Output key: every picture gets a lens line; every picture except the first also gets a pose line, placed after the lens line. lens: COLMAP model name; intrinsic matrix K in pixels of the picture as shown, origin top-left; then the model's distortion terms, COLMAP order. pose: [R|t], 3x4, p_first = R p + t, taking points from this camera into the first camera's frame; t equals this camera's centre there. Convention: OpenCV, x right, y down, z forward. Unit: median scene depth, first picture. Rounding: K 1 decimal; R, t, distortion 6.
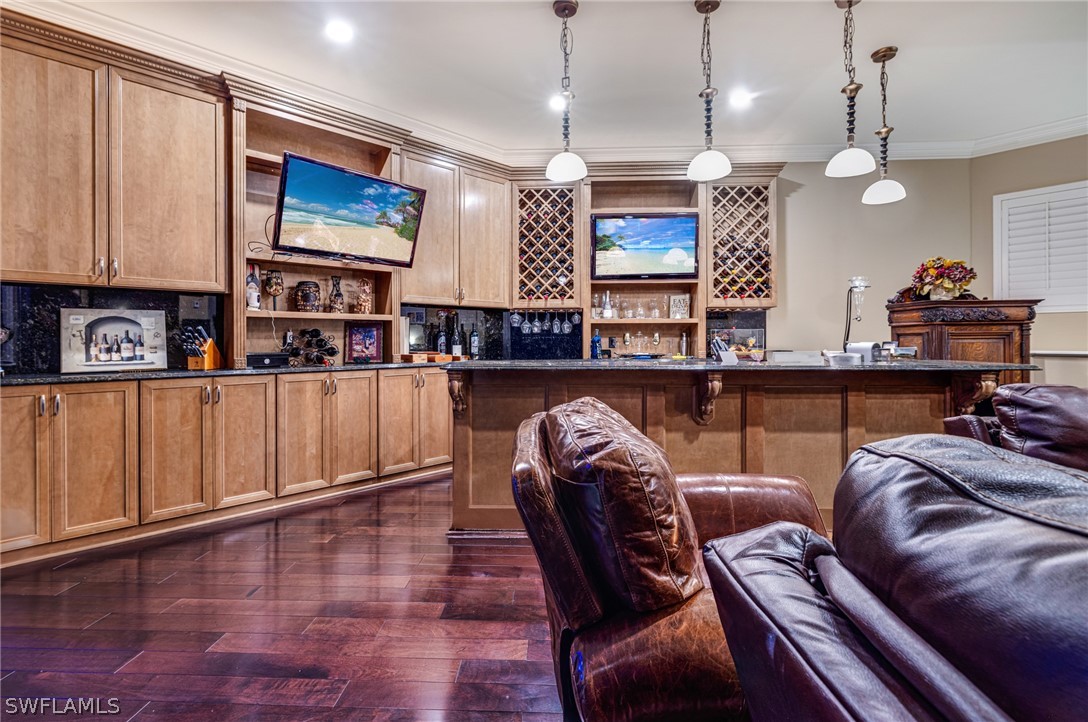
lens RADIAL K [[490.4, 0, 550.8], [0, 490.4, 340.6], [0, 0, 1]] dist [0.001960, 0.000195]
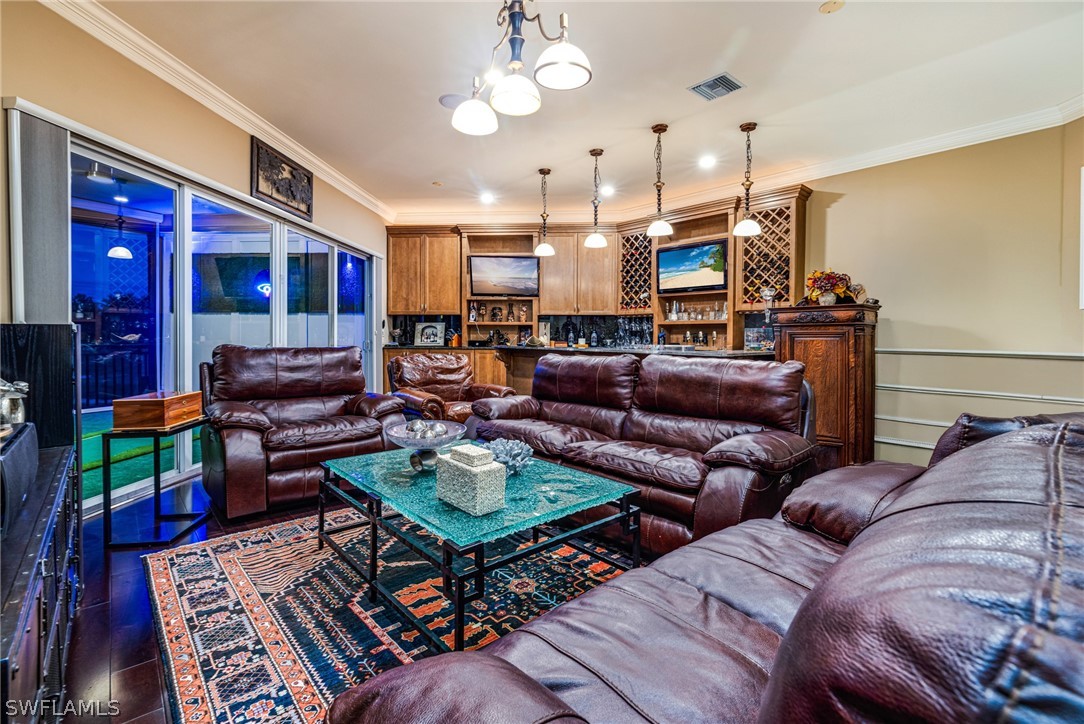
lens RADIAL K [[488.6, 0, 534.6], [0, 488.6, 336.7], [0, 0, 1]] dist [0.001960, 0.000195]
pose [[0.690101, 0.009546, -0.723650, 1.027845], [-0.006416, 0.999954, 0.007071, -0.007798], [0.723685, -0.000237, 0.690131, -0.297435]]
